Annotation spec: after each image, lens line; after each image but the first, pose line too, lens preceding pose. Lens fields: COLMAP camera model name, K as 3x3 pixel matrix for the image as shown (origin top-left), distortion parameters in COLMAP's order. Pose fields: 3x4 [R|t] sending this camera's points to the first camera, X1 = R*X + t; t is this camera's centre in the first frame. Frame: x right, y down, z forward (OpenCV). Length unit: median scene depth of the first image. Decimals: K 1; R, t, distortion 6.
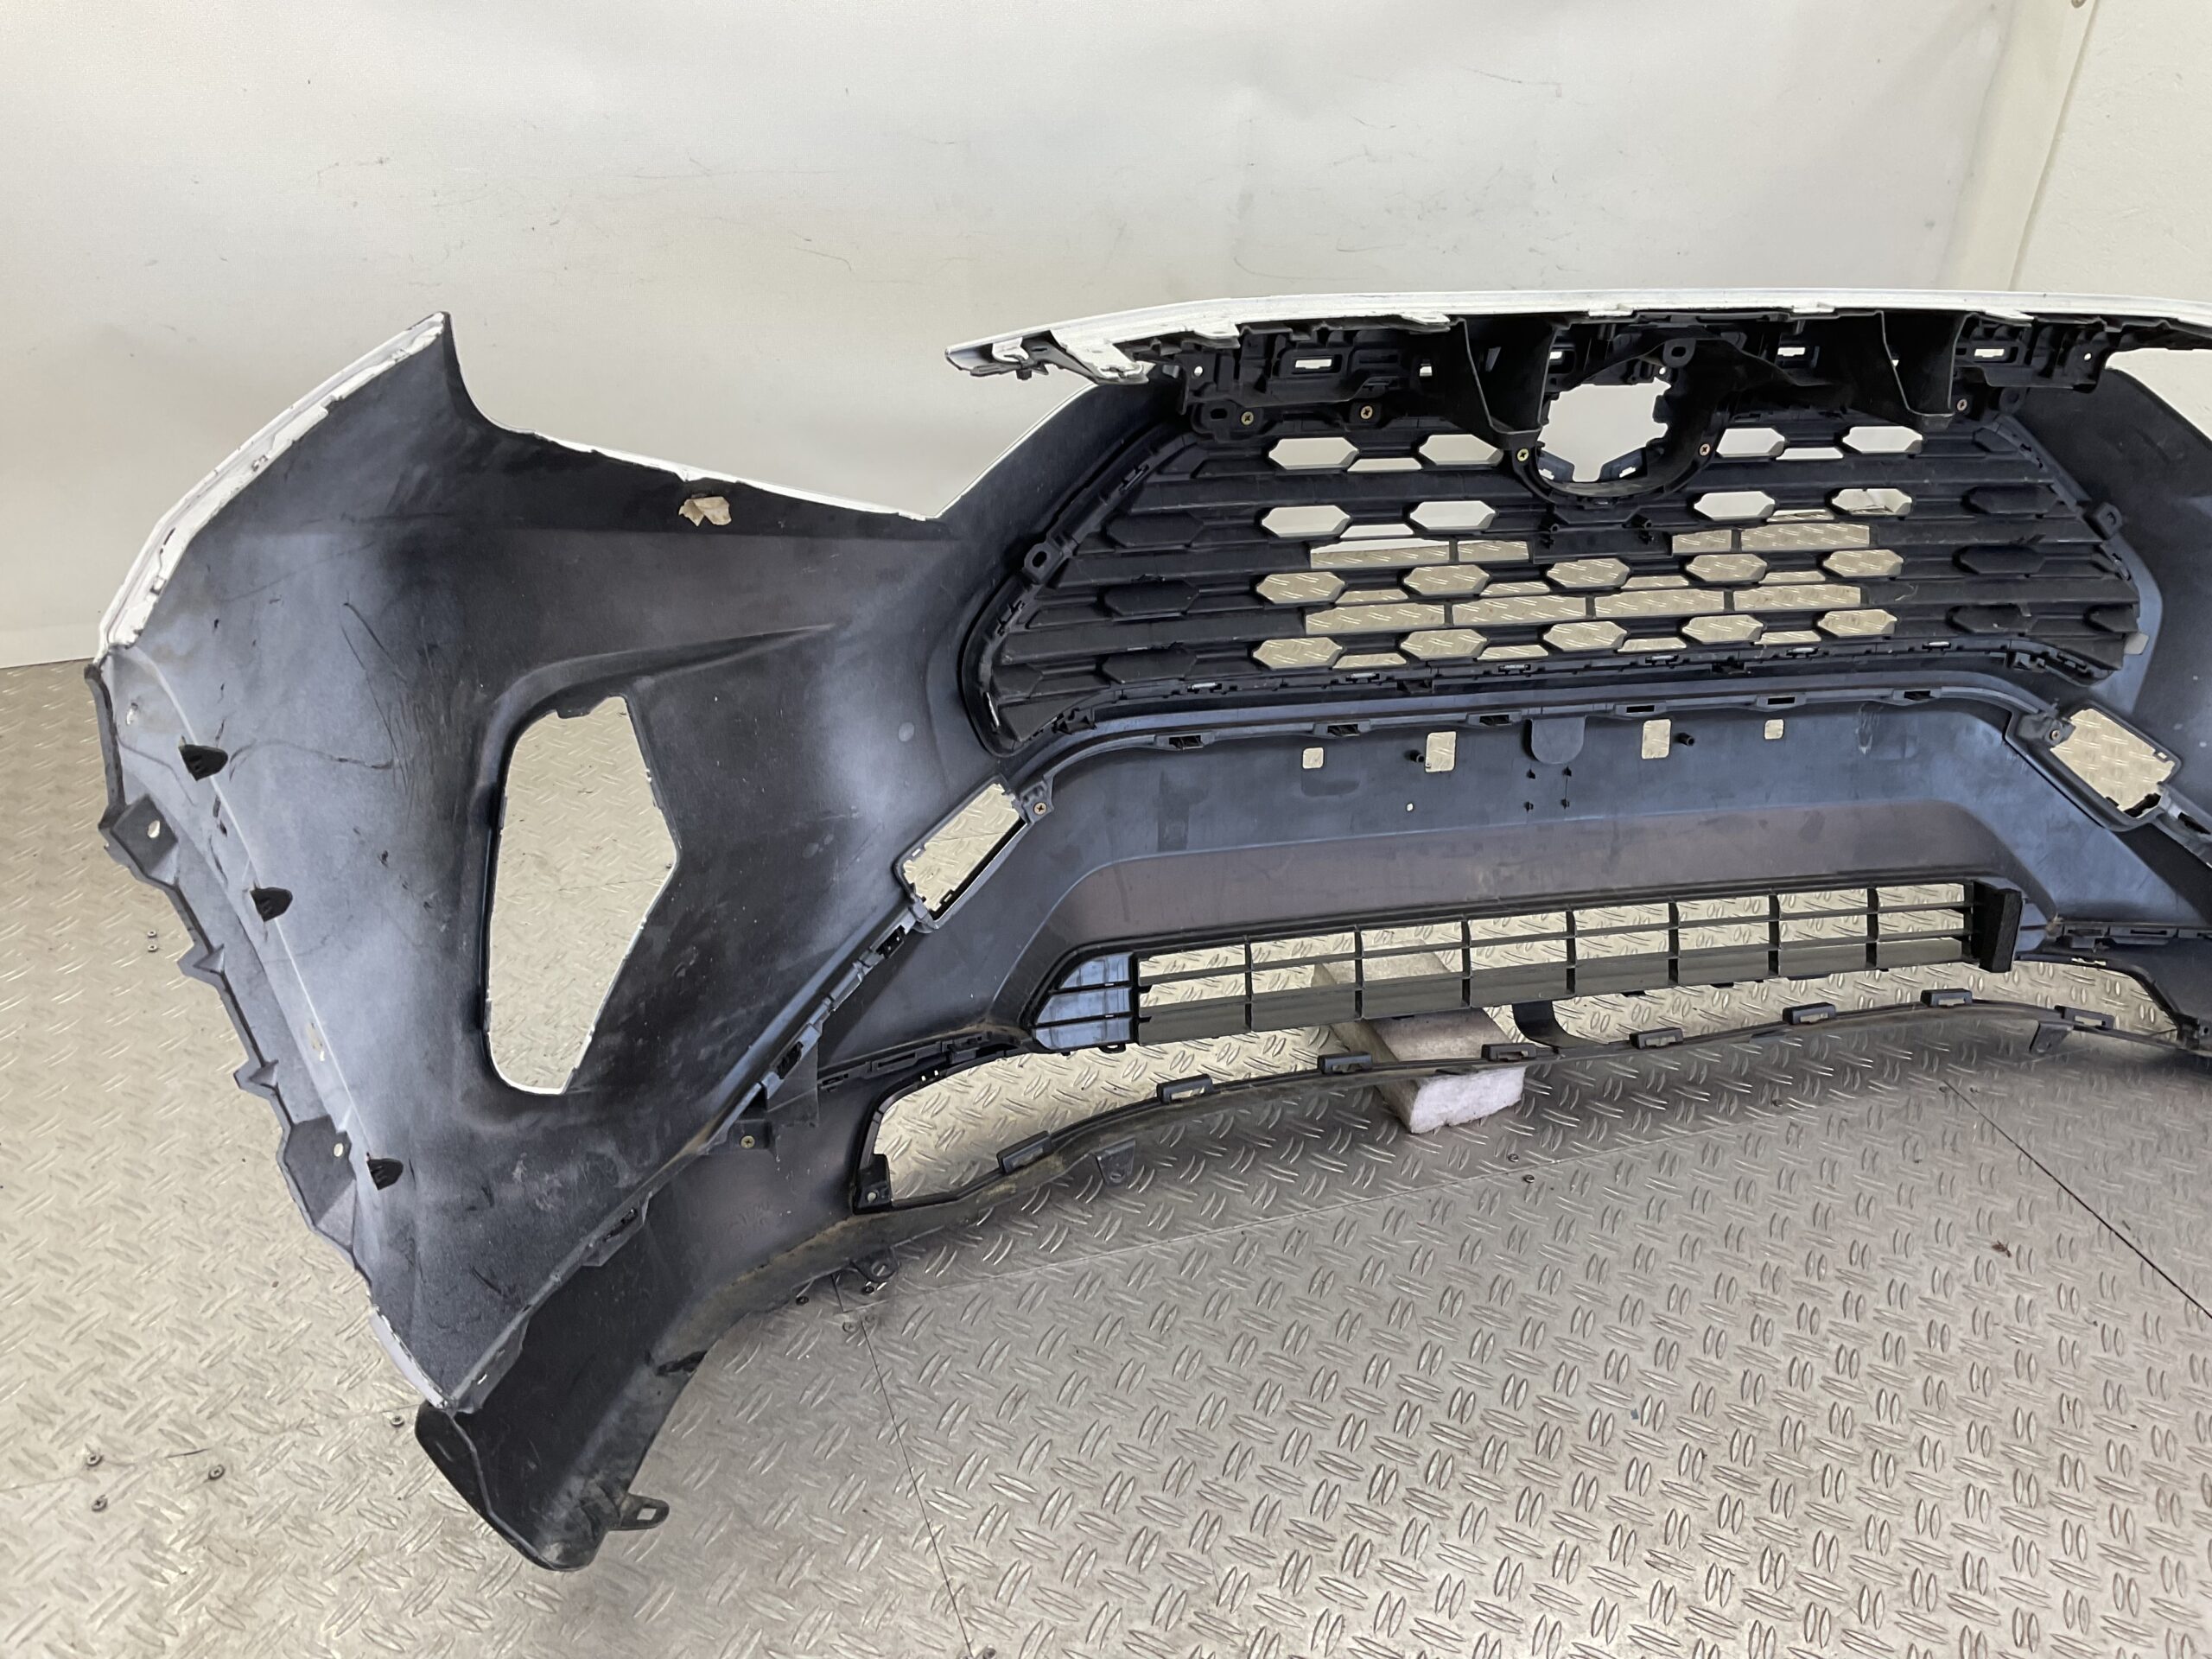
lens RADIAL K [[1812.1, 0, 1106.0], [0, 1812.1, 829.5], [0, 0, 1]] dist [0.126761, -0.271883]
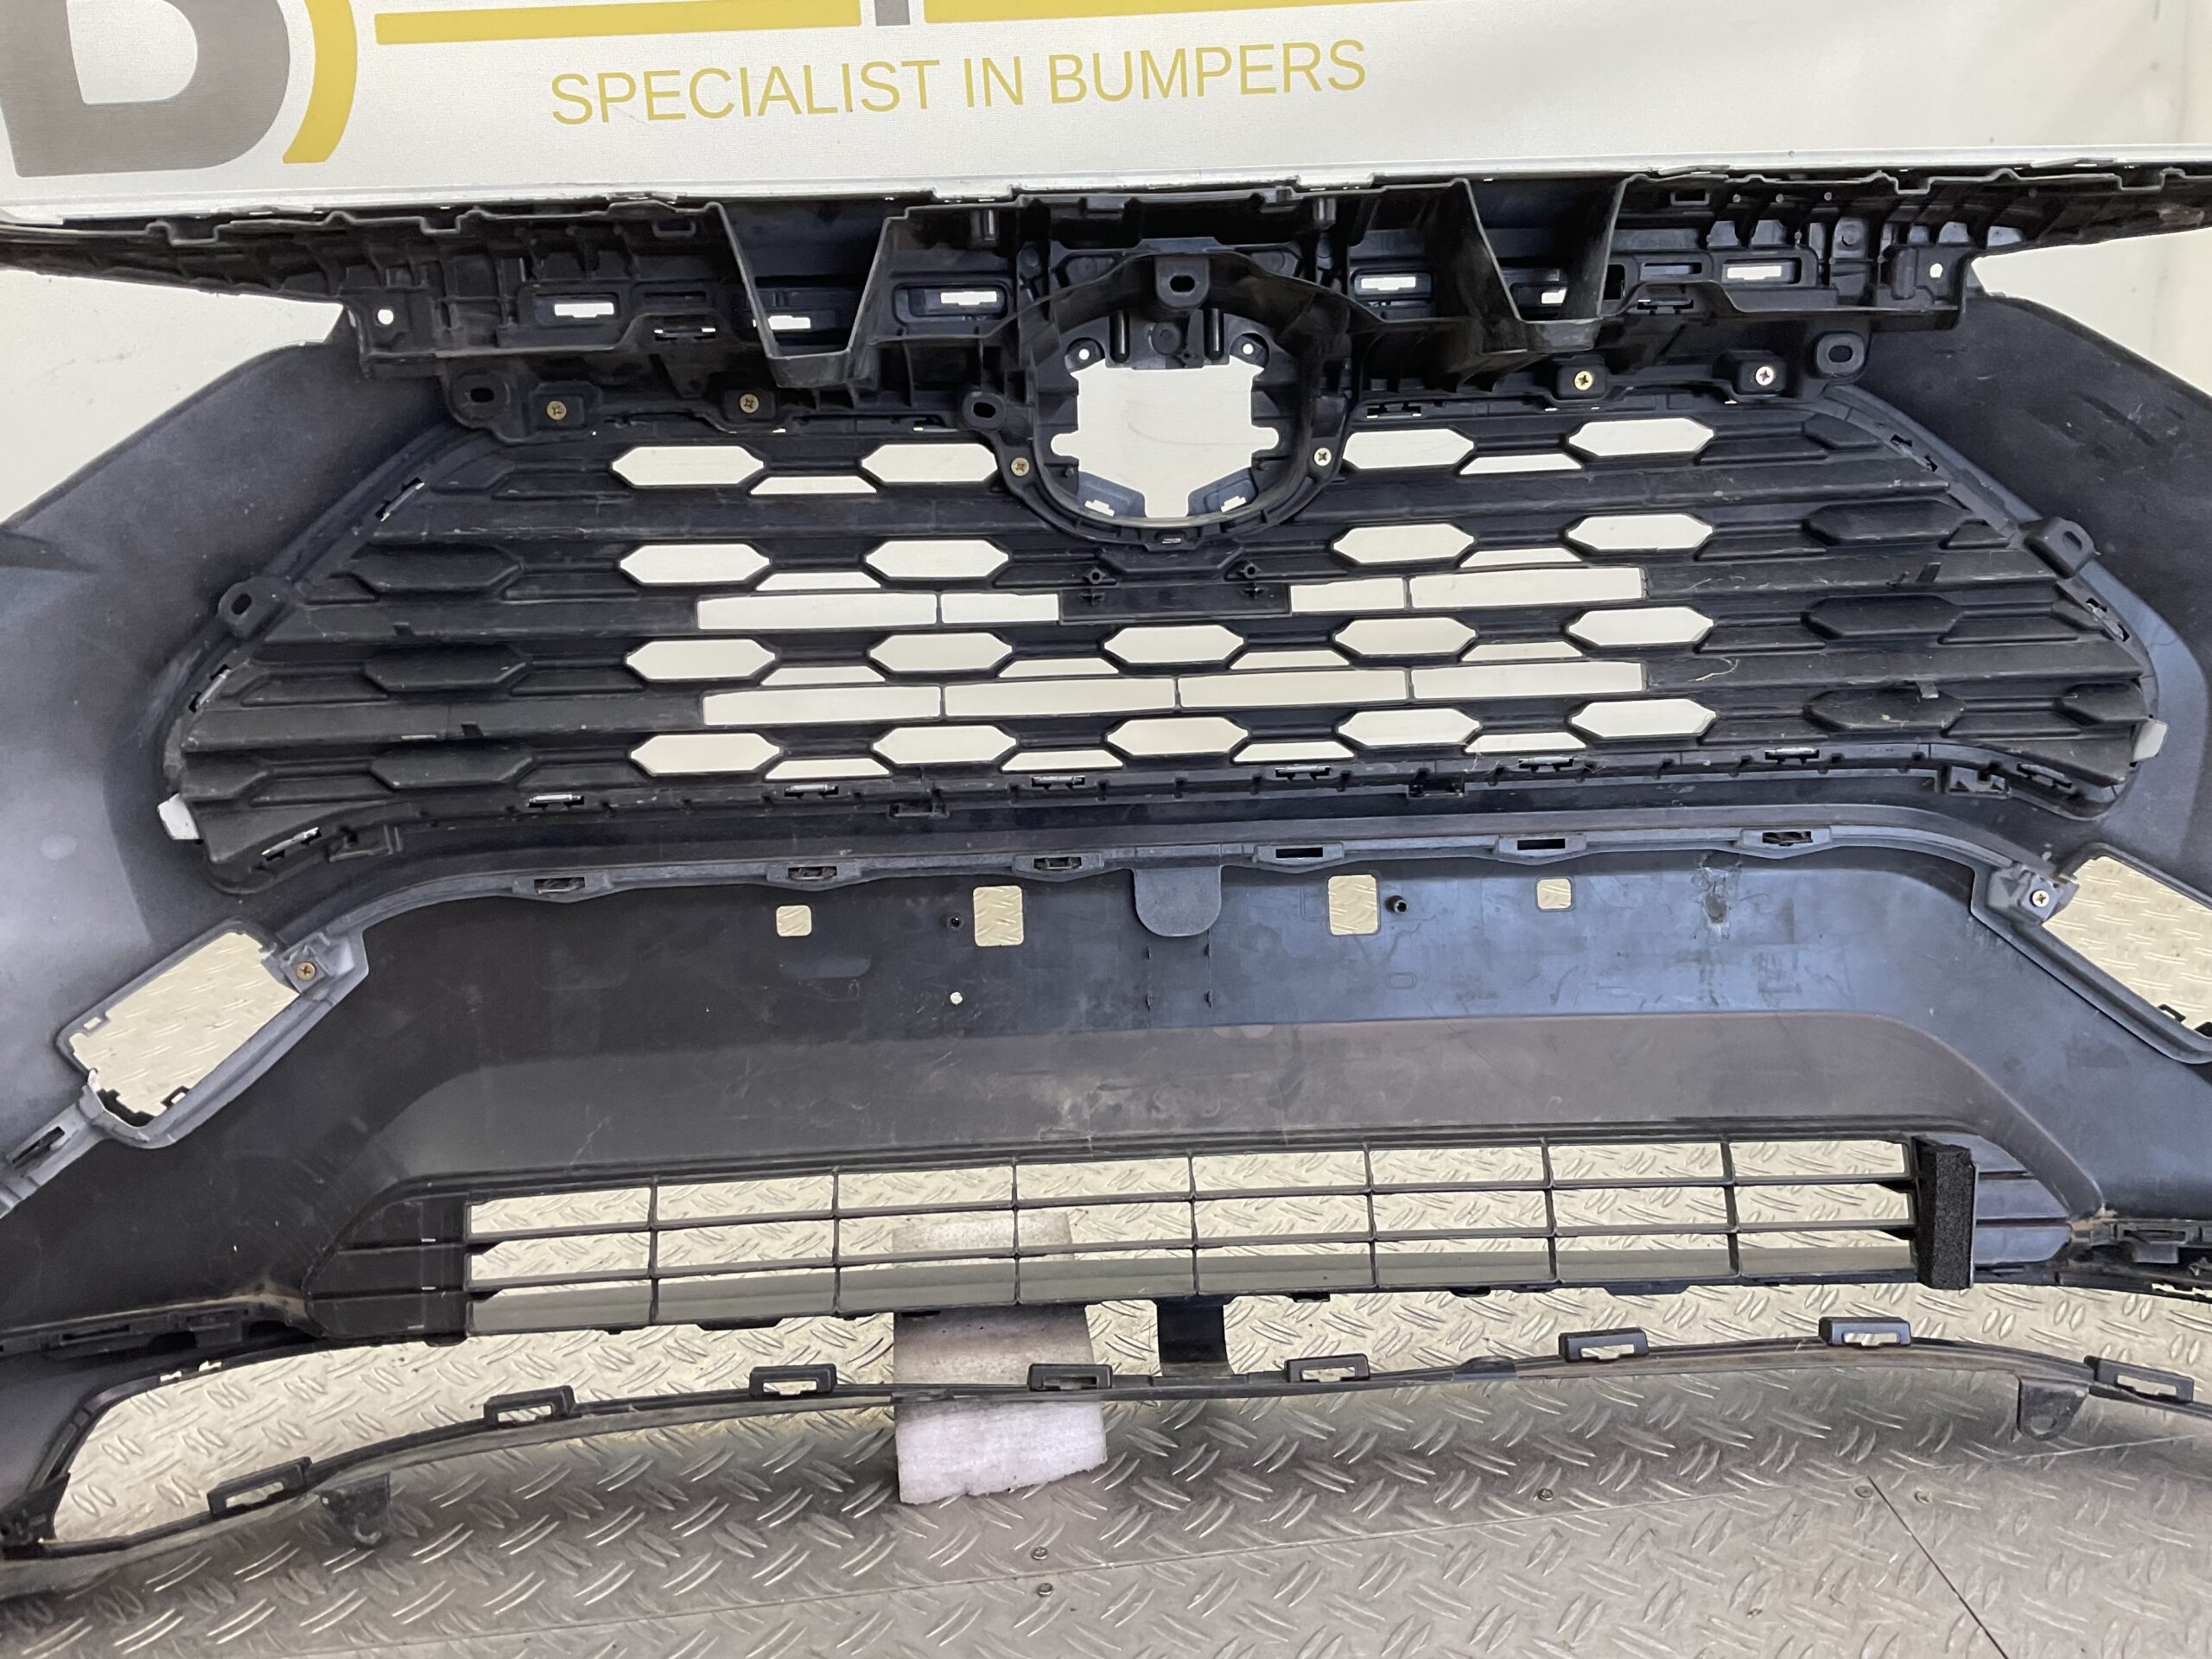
lens RADIAL K [[1812.1, 0, 1106.0], [0, 1812.1, 829.5], [0, 0, 1]] dist [0.126761, -0.271883]
pose [[0.965342, -0.029179, -0.259351, 0.400044], [-0.027112, 0.977142, -0.210851, 0.068345], [0.259575, 0.210575, 0.942485, 0.356444]]
